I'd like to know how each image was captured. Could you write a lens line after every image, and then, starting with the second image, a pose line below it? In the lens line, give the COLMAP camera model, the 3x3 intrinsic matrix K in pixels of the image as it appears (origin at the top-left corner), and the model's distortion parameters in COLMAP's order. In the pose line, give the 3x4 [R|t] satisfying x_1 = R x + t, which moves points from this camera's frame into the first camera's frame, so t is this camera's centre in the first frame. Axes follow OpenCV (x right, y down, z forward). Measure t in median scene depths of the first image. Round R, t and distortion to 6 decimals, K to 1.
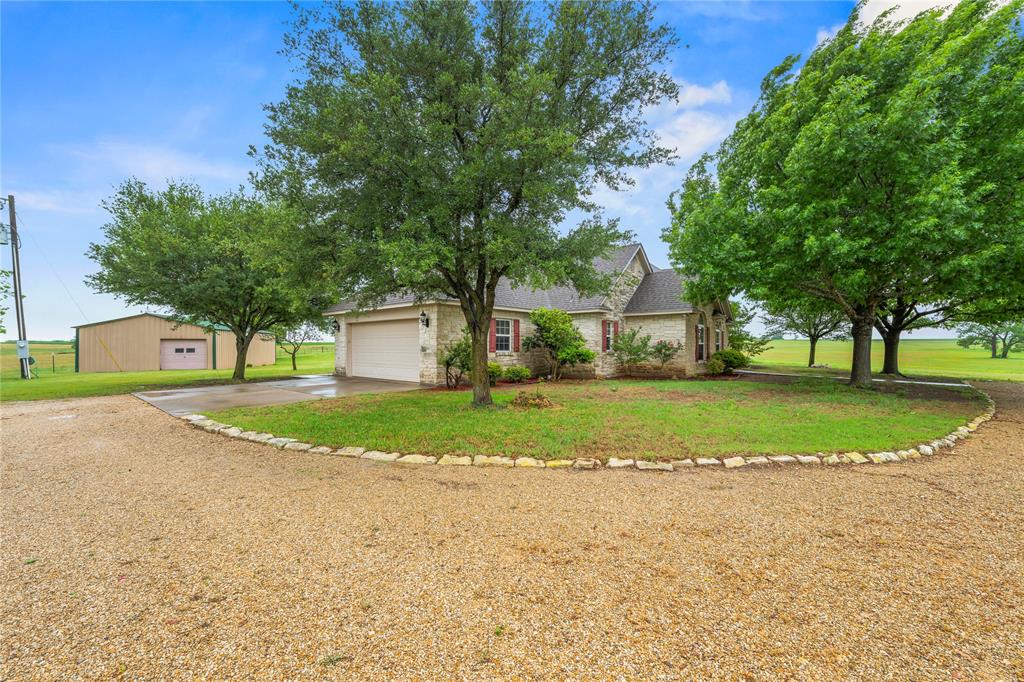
lens RADIAL K [[400.9, 0, 512.2], [0, 400.9, 339.7], [0, 0, 1]] dist [-0.001342, 0.000172]
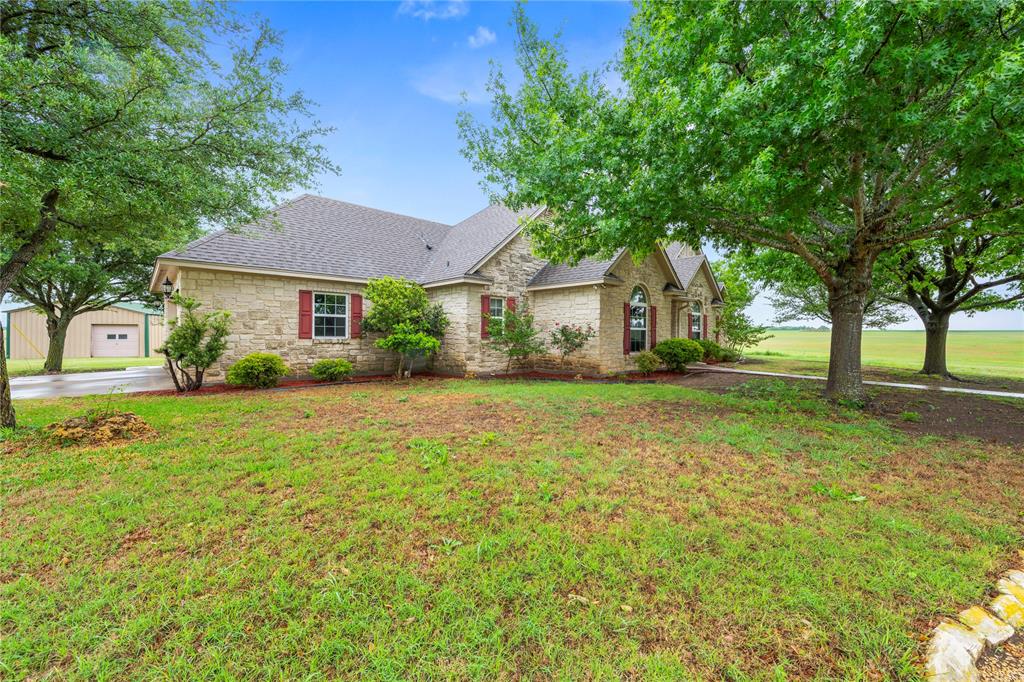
lens RADIAL K [[400.9, 0, 513.2], [0, 400.9, 338.0], [0, 0, 1]] dist [-0.001342, 0.000172]
pose [[0.995539, 0.005243, -0.094207, 0.327818], [-0.003124, 0.999739, 0.022629, 0.010597], [0.094301, -0.022233, 0.995295, 0.276088]]
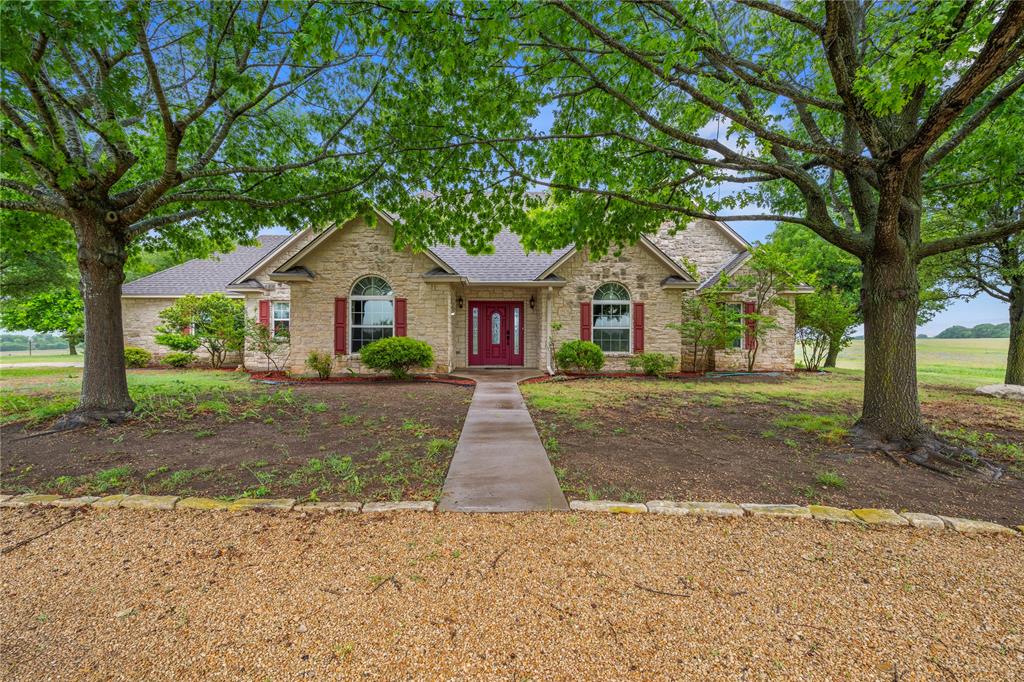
lens RADIAL K [[400.9, 0, 512.8], [0, 400.9, 342.8], [0, 0, 1]] dist [-0.001342, 0.000172]
pose [[0.638792, 0.003521, -0.769372, 1.131108], [-0.001443, 0.999993, 0.003379, 0.032811], [0.769378, -0.001049, 0.638793, 0.826419]]
